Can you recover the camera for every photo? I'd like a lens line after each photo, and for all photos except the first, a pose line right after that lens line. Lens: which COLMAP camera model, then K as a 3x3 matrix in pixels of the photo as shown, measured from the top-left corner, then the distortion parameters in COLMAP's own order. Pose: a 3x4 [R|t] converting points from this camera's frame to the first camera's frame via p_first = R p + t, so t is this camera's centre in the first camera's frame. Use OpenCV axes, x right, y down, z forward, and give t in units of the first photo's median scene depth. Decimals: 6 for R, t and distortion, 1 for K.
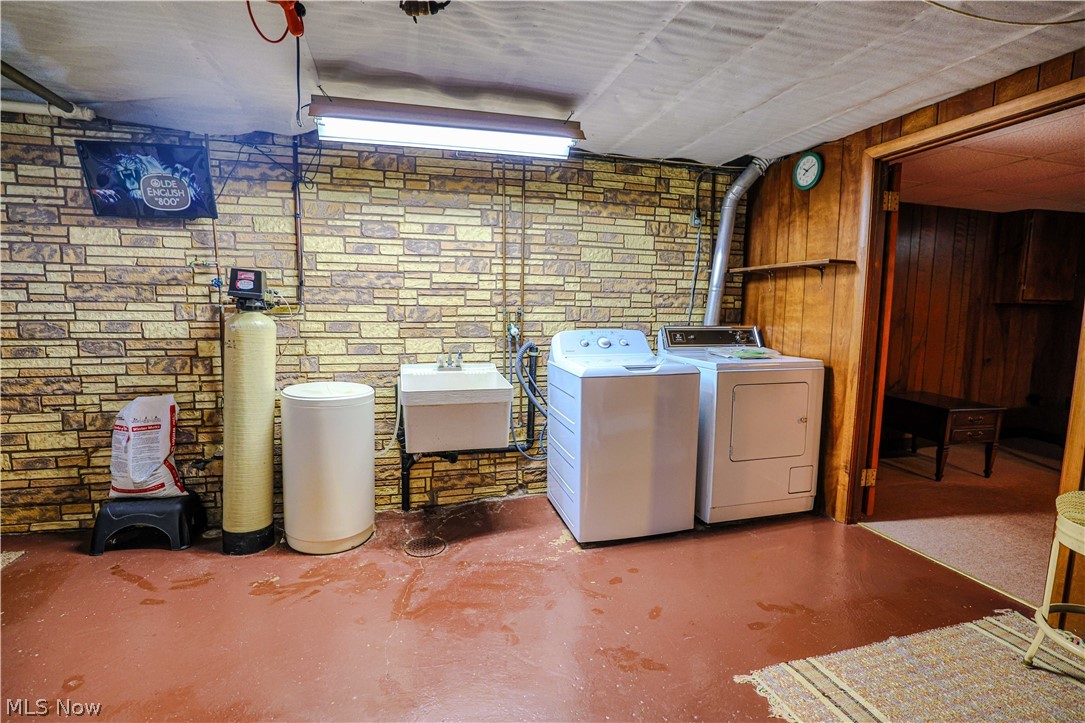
lens RADIAL K [[490.5, 0, 544.7], [0, 490.5, 359.0], [0, 0, 1]] dist [-0.021077, 0.001705]
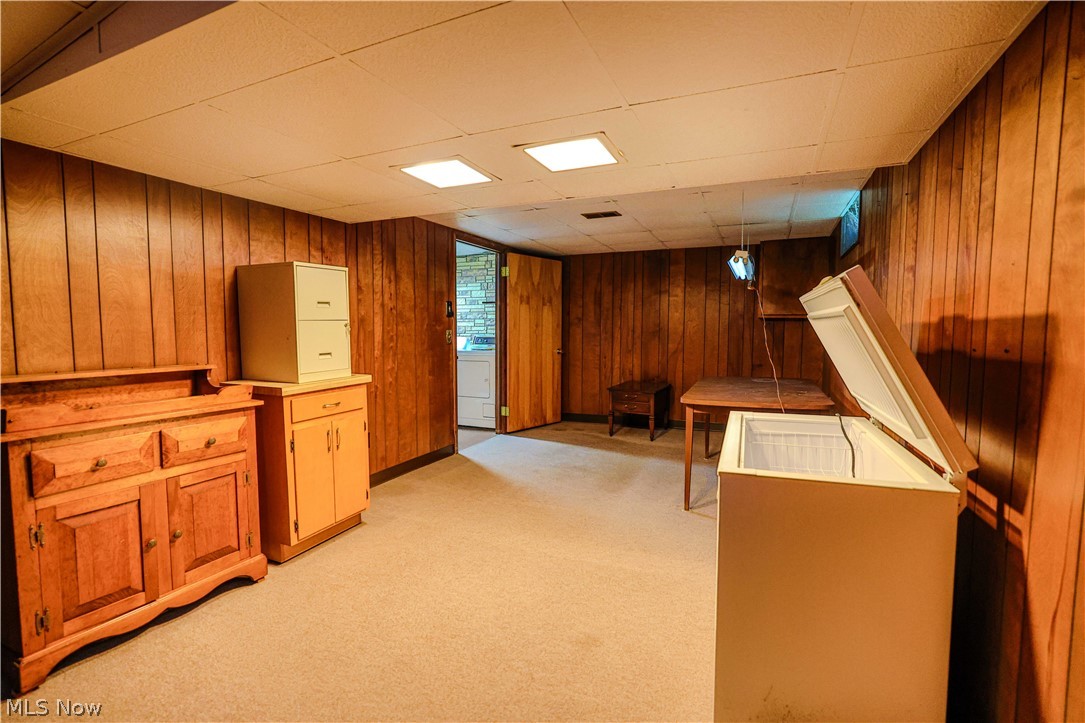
lens RADIAL K [[490.5, 0, 539.7], [0, 490.5, 361.1], [0, 0, 1]] dist [-0.021077, 0.001705]
pose [[0.778986, 0.034403, -0.626097, 1.632735], [-0.055771, 0.998338, -0.014534, 0.051784], [0.624557, 0.046240, 0.779609, -0.392366]]
